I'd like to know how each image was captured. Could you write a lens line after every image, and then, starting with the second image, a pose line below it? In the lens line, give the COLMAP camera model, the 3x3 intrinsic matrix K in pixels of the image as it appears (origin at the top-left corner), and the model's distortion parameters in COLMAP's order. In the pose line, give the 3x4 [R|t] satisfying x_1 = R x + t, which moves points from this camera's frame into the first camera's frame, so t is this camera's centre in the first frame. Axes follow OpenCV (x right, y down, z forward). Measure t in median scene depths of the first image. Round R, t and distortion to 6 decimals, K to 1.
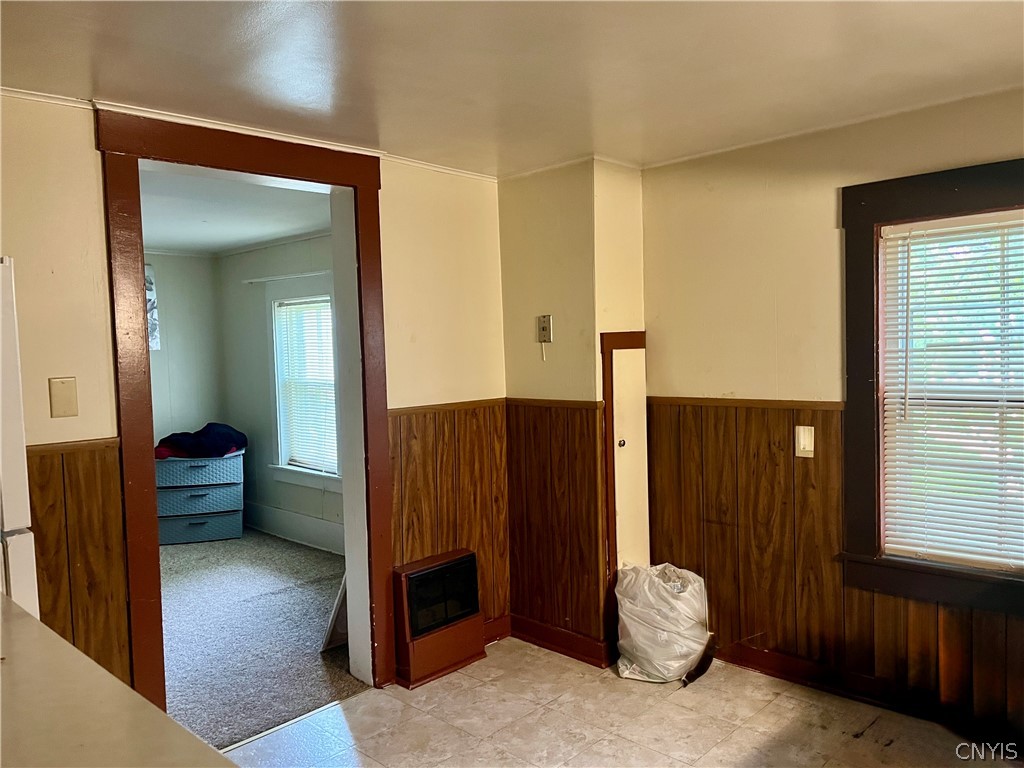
lens RADIAL K [[770.0, 0, 513.9], [0, 770.0, 382.1], [0, 0, 1]] dist [0.039160, -0.068887]
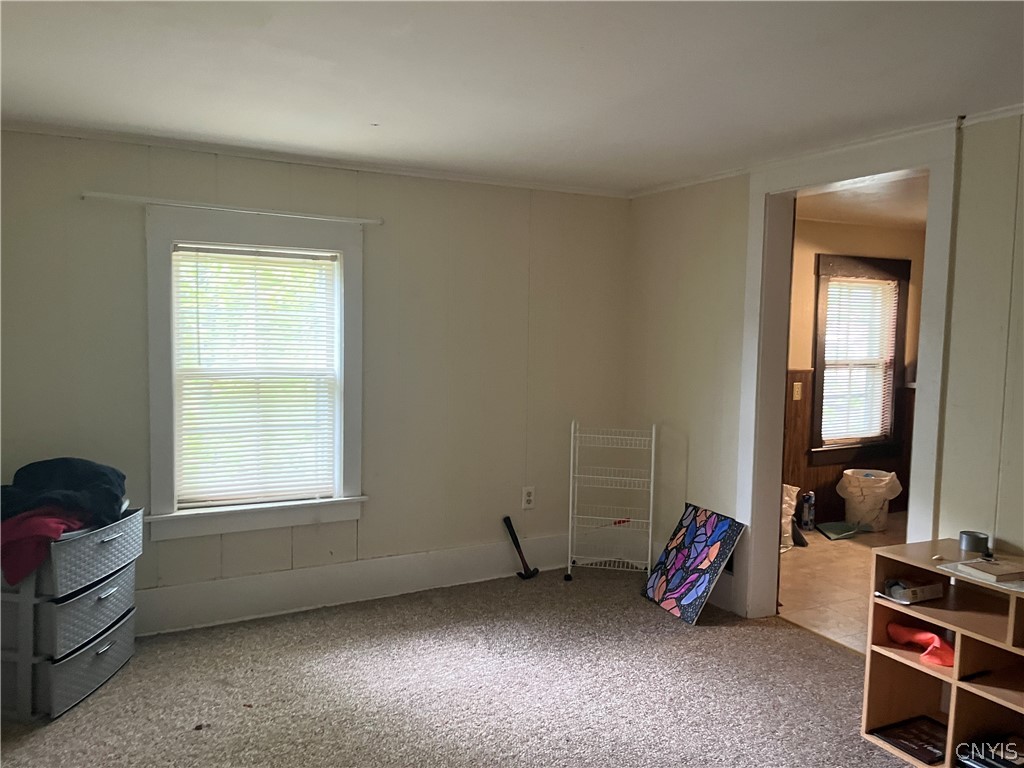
lens RADIAL K [[770.0, 0, 514.9], [0, 770.0, 384.4], [0, 0, 1]] dist [0.039160, -0.068887]
pose [[0.304463, -0.036666, 0.951818, -1.511296], [0.025963, 0.999207, 0.030187, -0.009909], [-0.952170, 0.015522, 0.305173, 1.069741]]
